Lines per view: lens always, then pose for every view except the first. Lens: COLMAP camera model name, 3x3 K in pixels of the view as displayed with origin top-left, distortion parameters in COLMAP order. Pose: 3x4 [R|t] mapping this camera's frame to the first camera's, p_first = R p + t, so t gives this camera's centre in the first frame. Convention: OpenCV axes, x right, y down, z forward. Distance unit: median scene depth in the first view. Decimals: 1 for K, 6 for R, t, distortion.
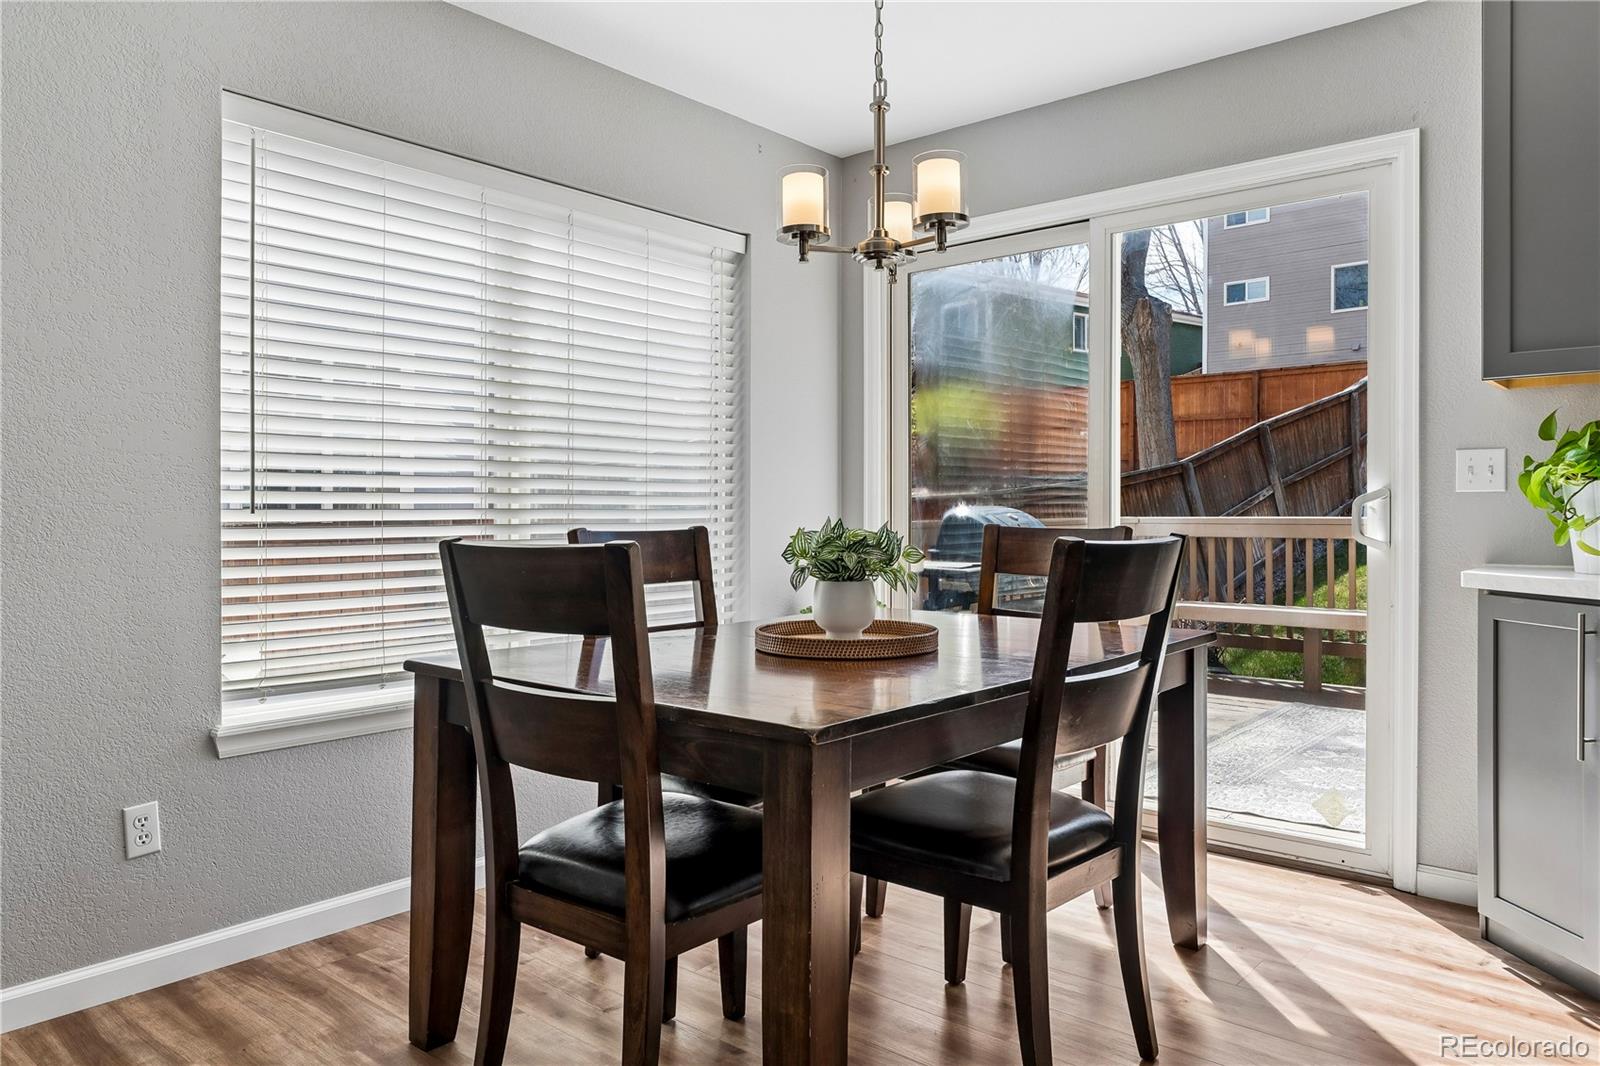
lens RADIAL K [[1095.1, 0, 800.0], [0, 1095.1, 533.0], [0, 0, 1]] dist [-0.002768, -0.000568]
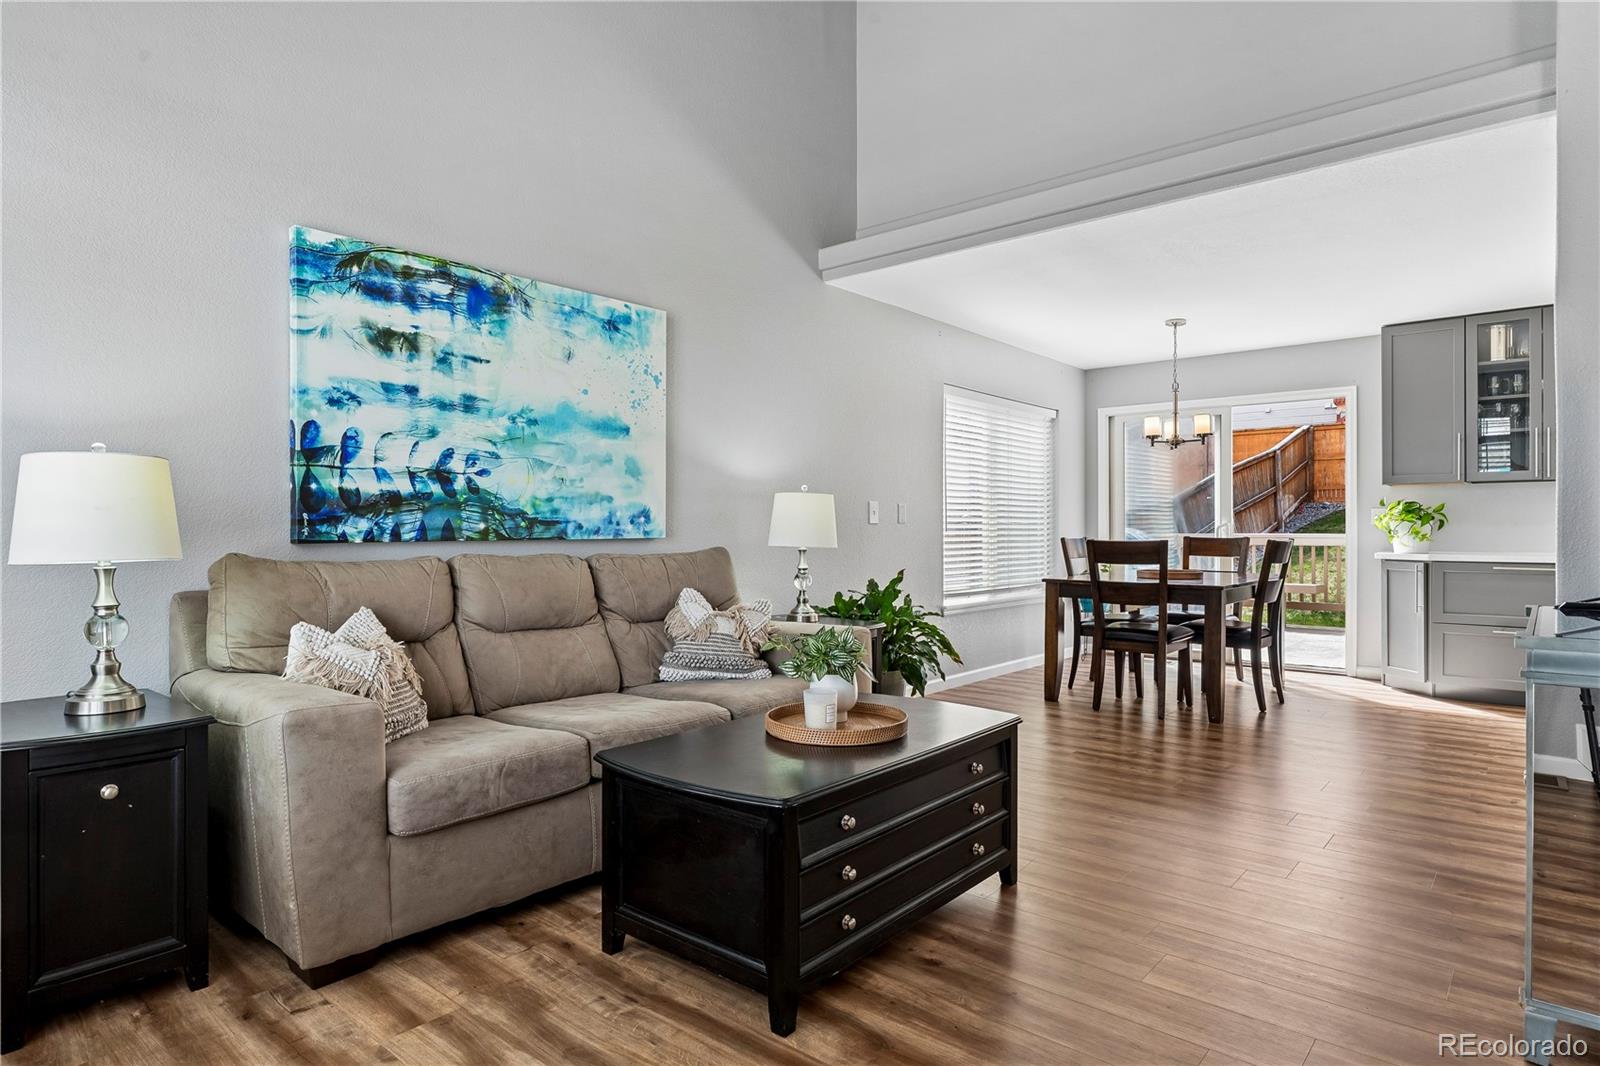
lens RADIAL K [[909.5, 0, 800.0], [0, 909.5, 533.0], [0, 0, 1]] dist [-0.000107, 0.000348]
pose [[0.999954, 0.004738, 0.008347, -0.738520], [-0.004622, 0.999892, -0.013922, 0.015771], [-0.008413, 0.013883, 0.999868, -1.095802]]
